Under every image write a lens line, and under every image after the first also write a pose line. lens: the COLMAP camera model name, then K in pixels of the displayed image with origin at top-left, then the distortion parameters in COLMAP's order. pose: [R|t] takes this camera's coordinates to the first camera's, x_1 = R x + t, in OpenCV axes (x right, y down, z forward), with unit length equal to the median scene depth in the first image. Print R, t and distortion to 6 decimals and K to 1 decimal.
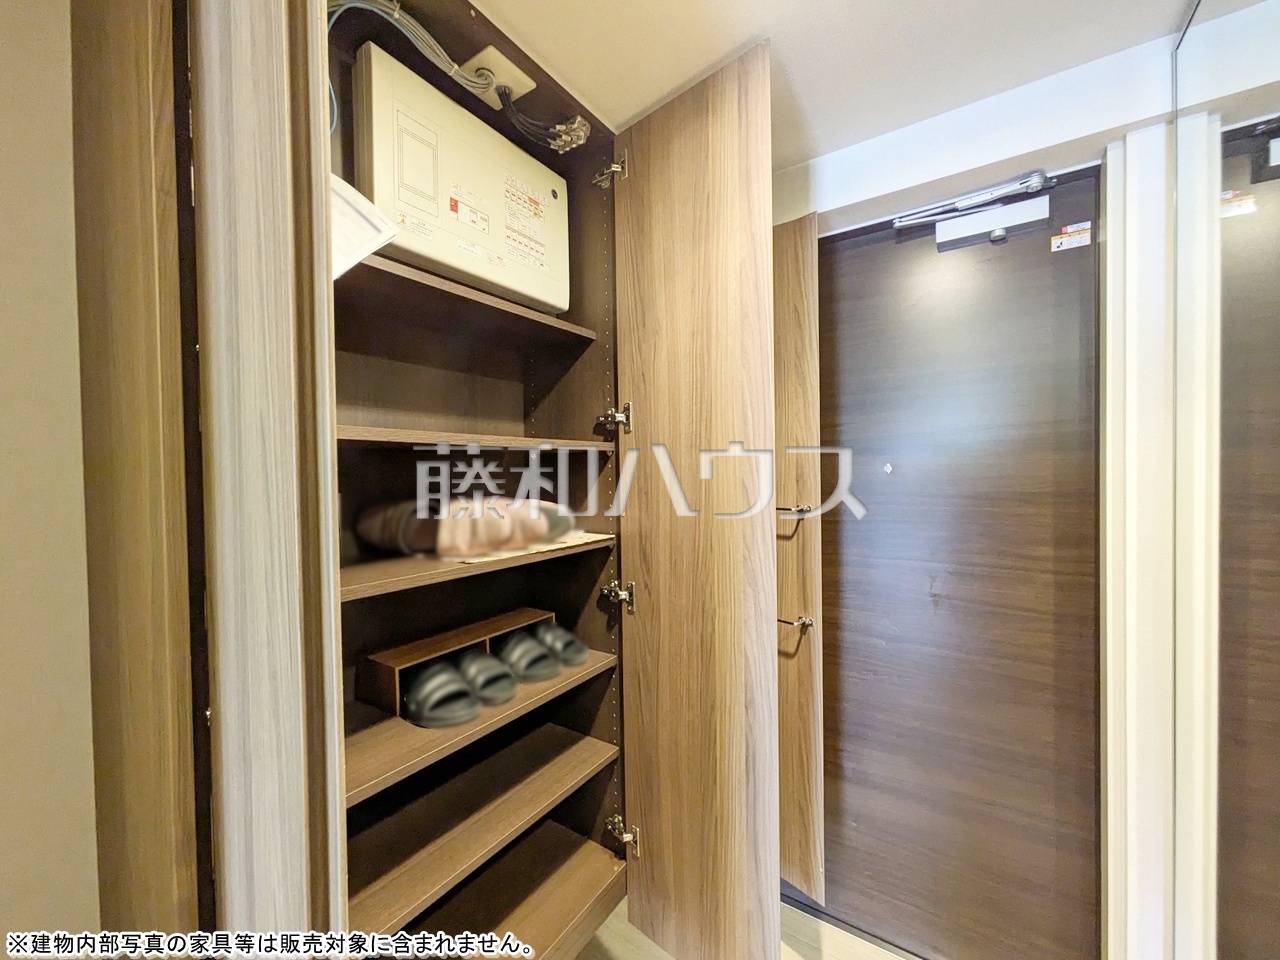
lens RADIAL K [[505.1, 0, 640.9], [0, 505.1, 480.4], [0, 0, 1]] dist [0.003702, 0.000949]
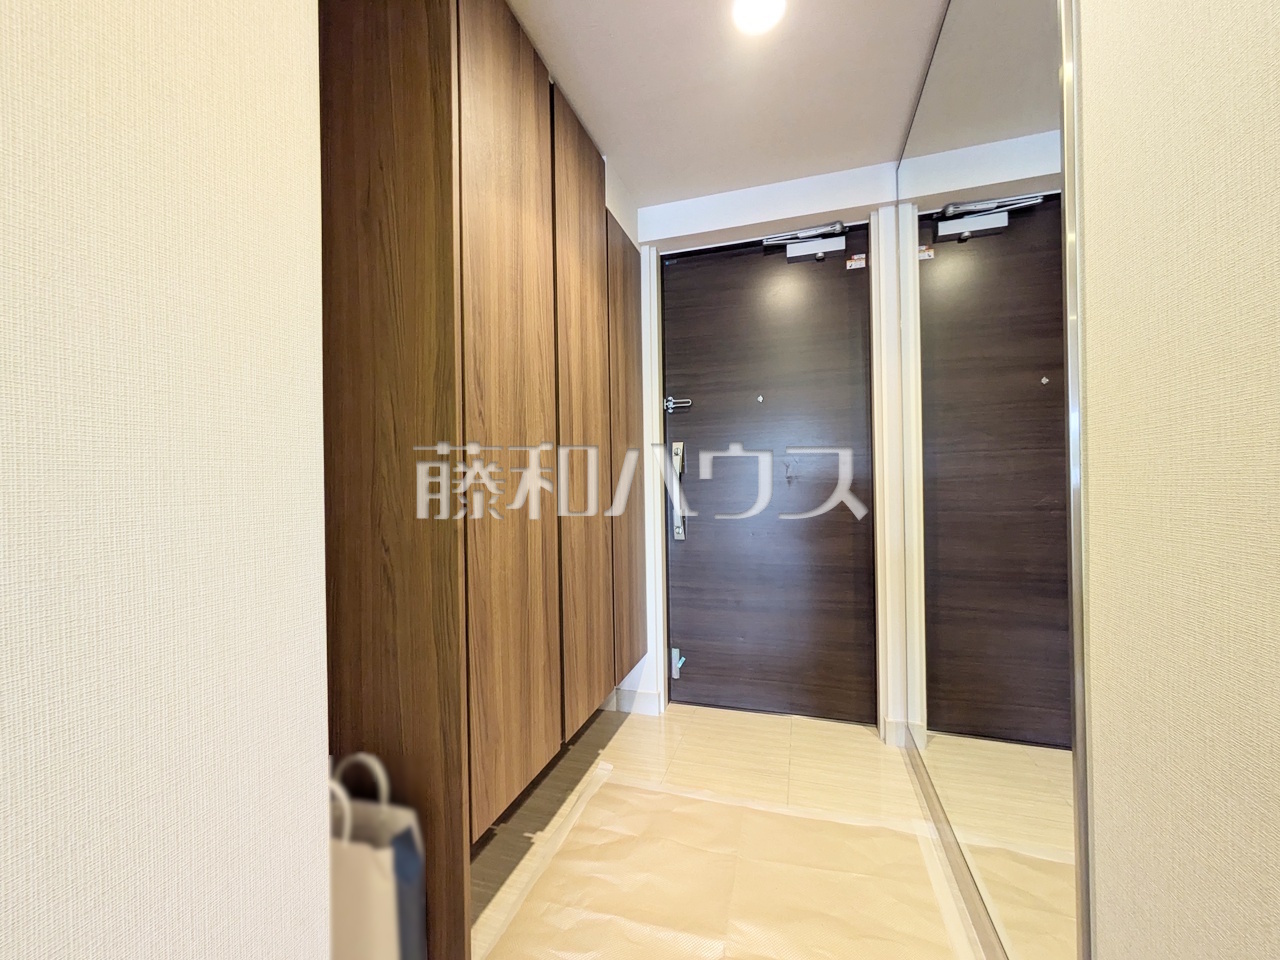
lens RADIAL K [[505.1, 0, 639.3], [0, 505.1, 478.9], [0, 0, 1]] dist [0.003702, 0.000949]
pose [[0.960459, -0.003186, 0.278403, -0.359870], [0.009292, 0.999744, -0.020616, 0.299564], [-0.278266, 0.022387, 0.960243, -0.453412]]
